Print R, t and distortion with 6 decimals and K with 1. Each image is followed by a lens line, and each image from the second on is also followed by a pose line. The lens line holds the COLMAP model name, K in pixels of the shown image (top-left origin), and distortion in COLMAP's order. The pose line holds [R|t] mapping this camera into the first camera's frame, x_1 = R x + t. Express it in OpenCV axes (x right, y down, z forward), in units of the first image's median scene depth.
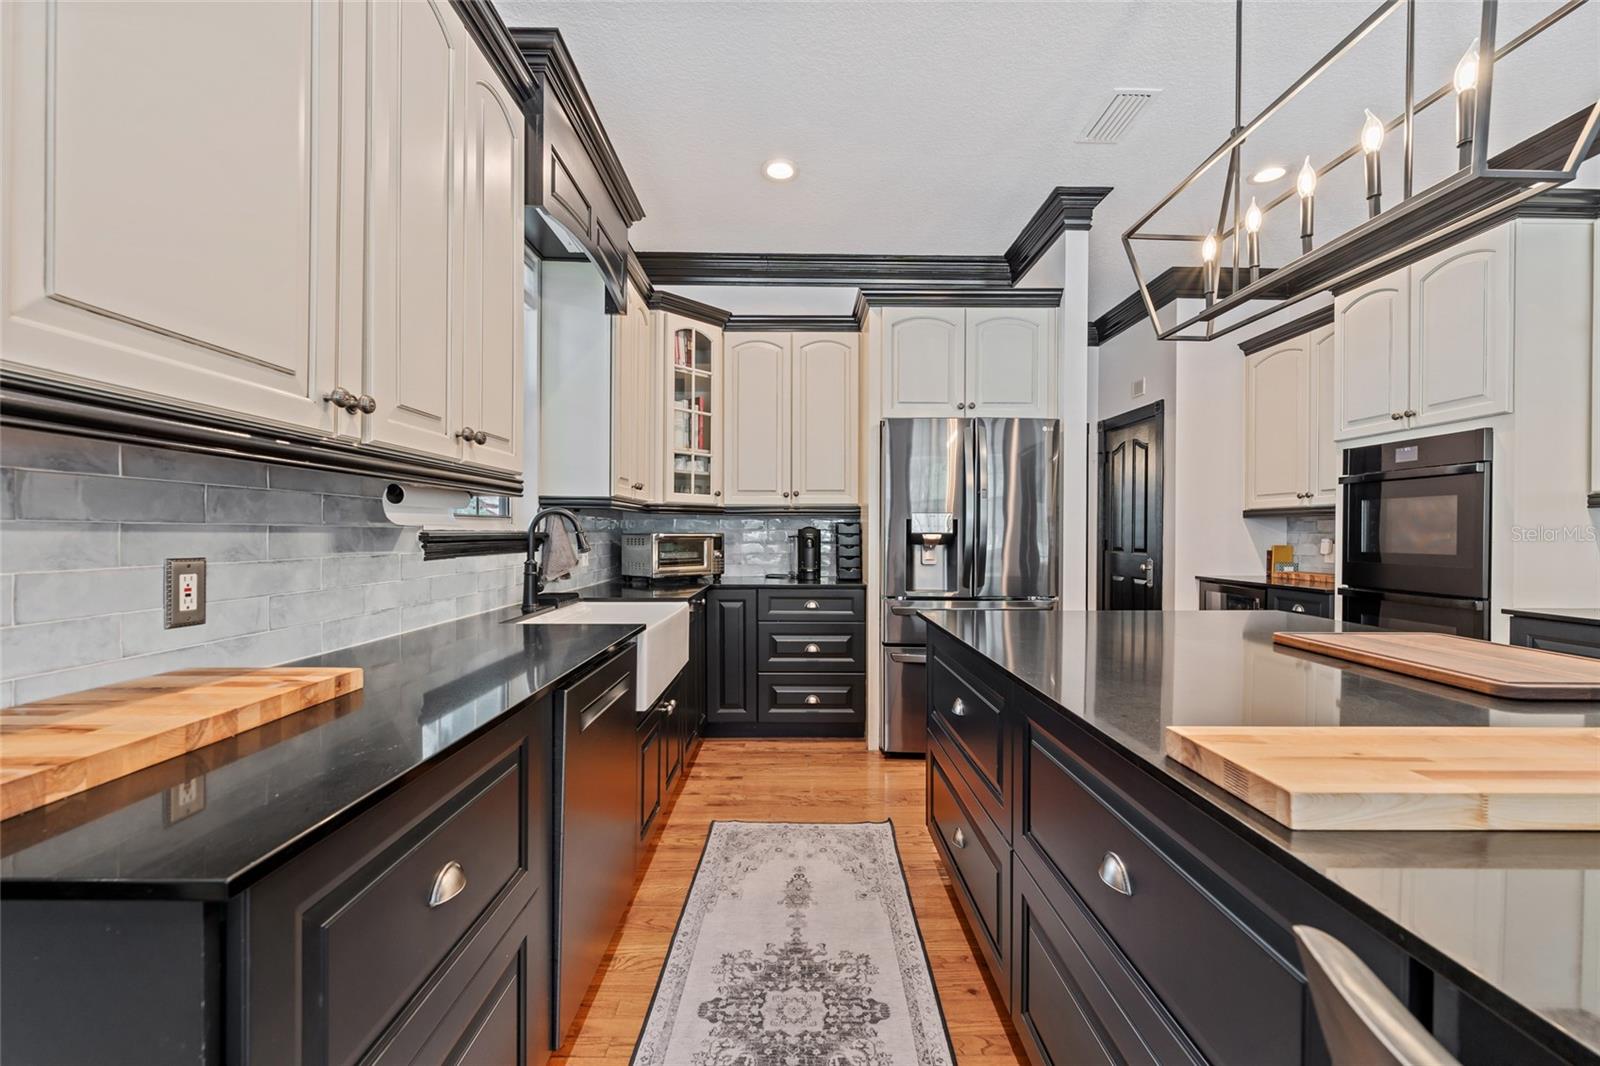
lens RADIAL K [[651.0, 0, 800.0], [0, 651.0, 533.0], [0, 0, 1]] dist [0.000669, 0.000168]
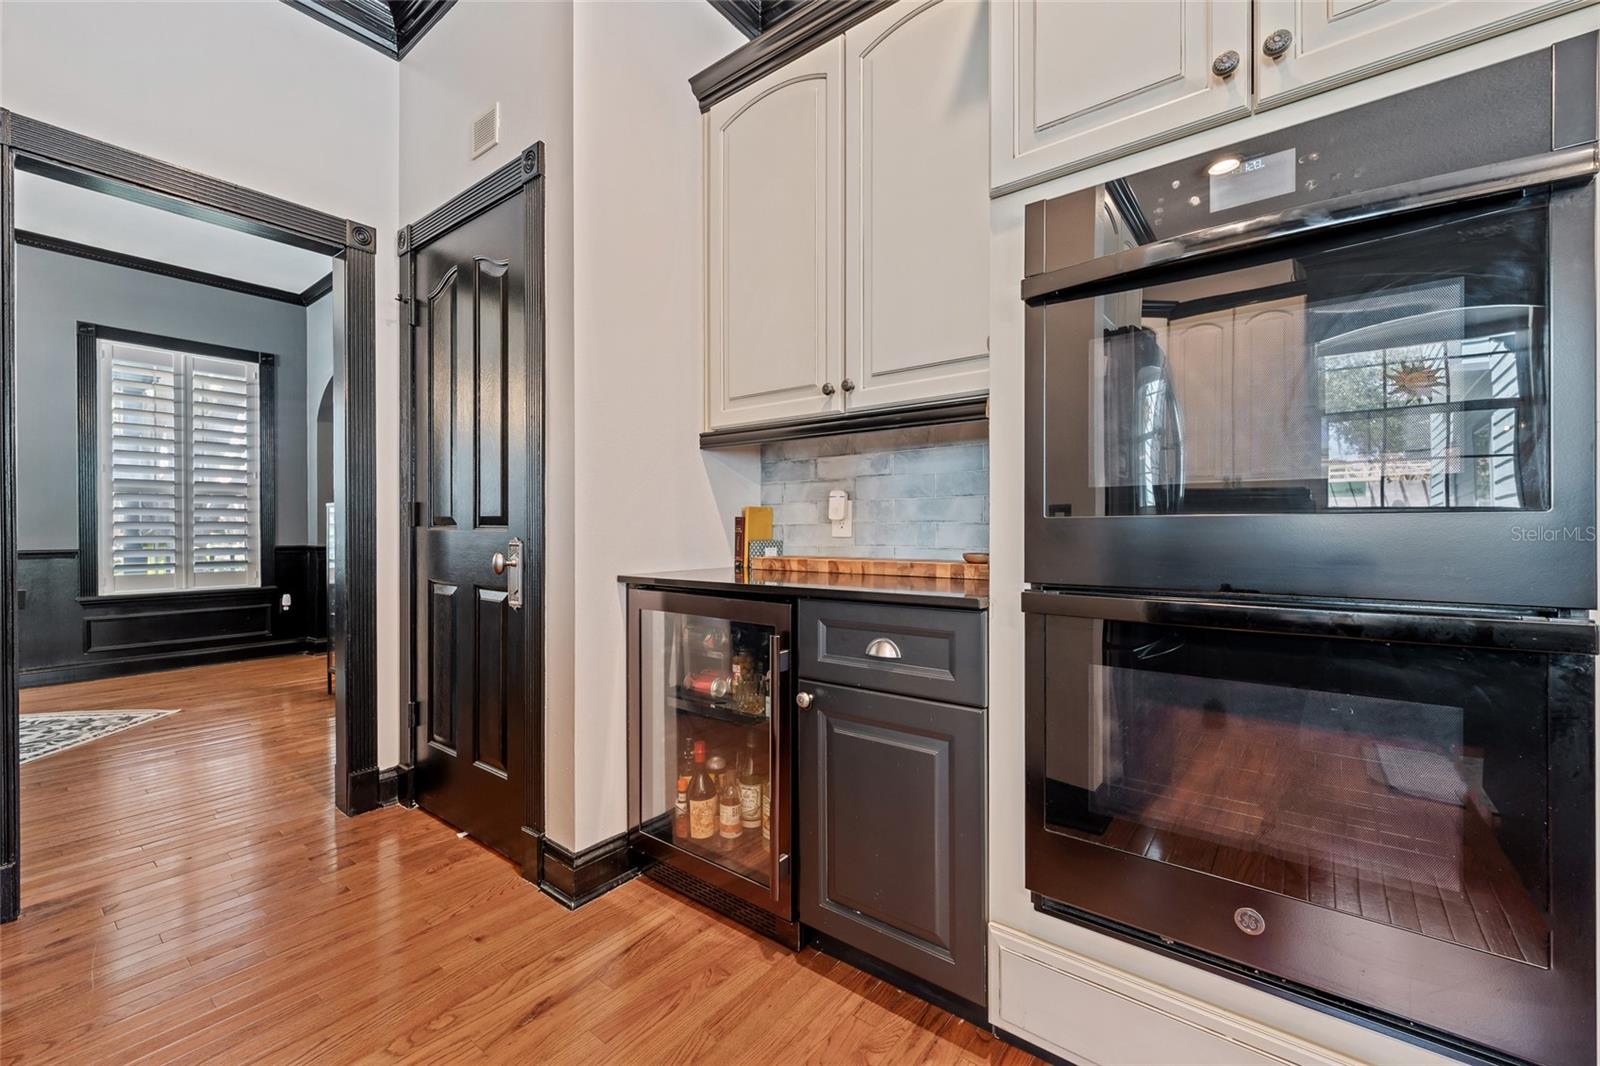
lens RADIAL K [[651.0, 0, 800.0], [0, 651.0, 533.0], [0, 0, 1]] dist [0.000669, 0.000168]
pose [[0.621853, -0.007835, 0.783095, 0.425441], [0.005295, 0.999969, 0.005801, 0.044327], [-0.783116, 0.000539, 0.621876, 0.783011]]
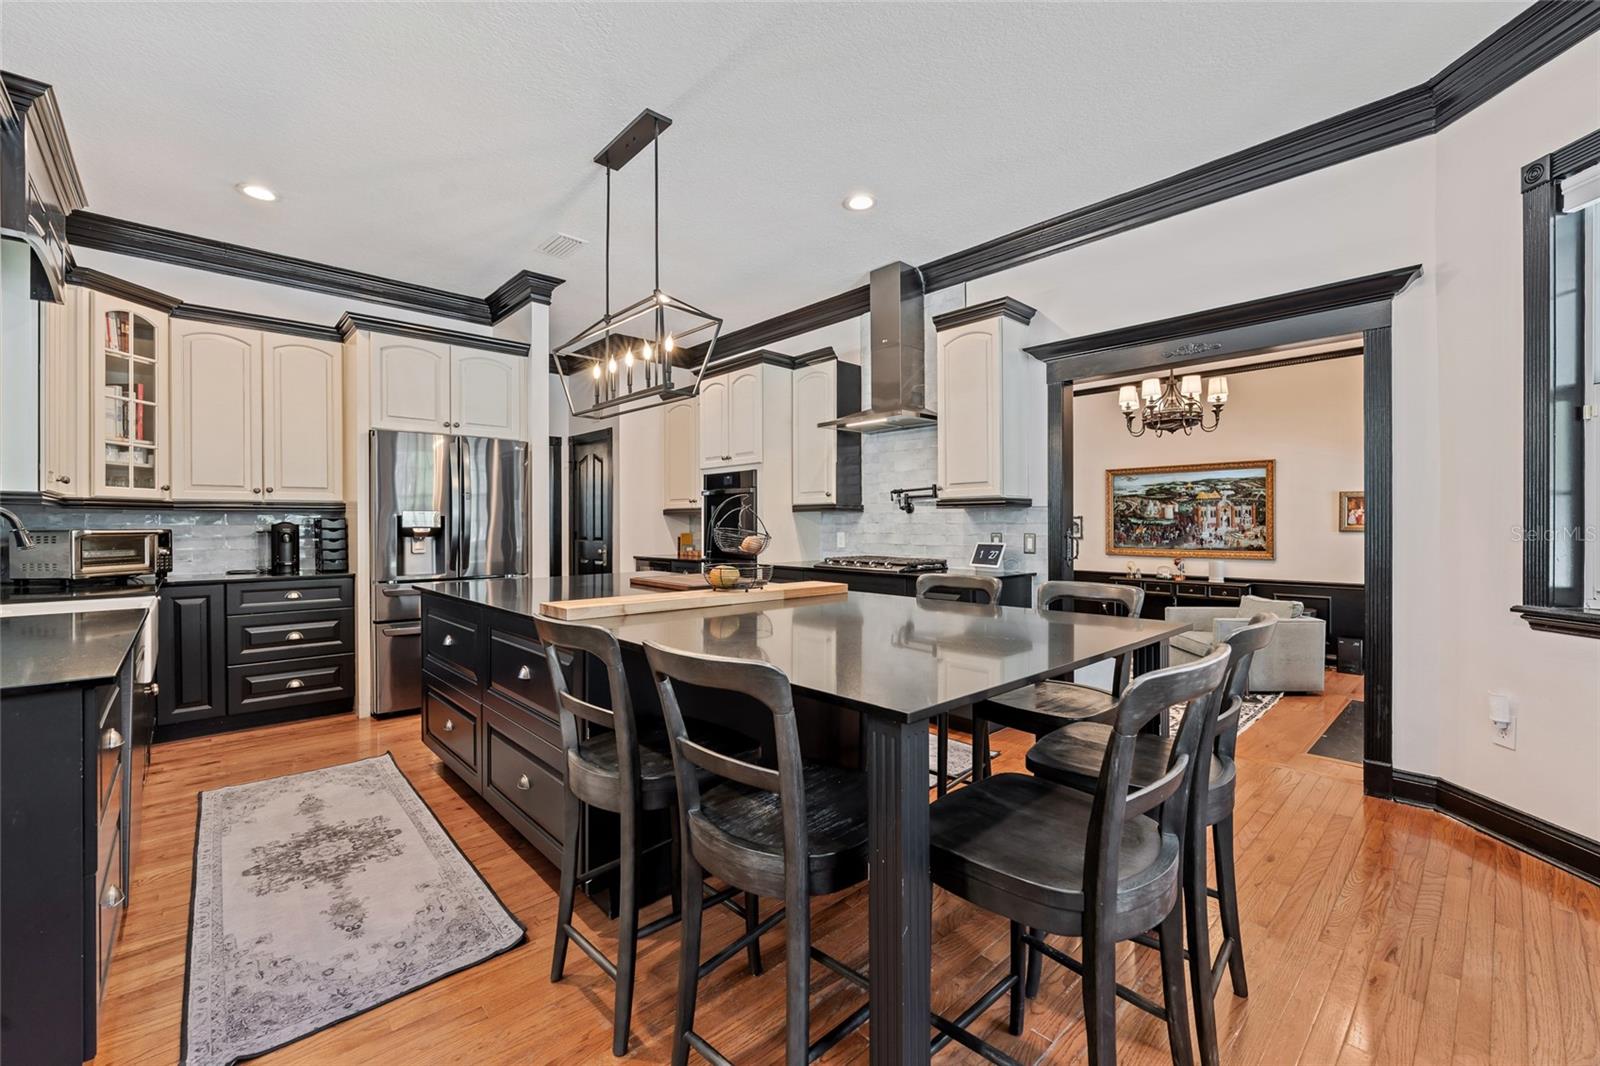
lens RADIAL K [[662.1, 0, 814.8], [0, 662.1, 527.4], [0, 0, 1]] dist [-0.000983, -0.000489]
pose [[0.731326, -0.008369, 0.681977, -0.095087], [0.006293, 0.999965, 0.005524, -0.001520], [-0.681999, 0.000251, 0.731353, -0.374354]]
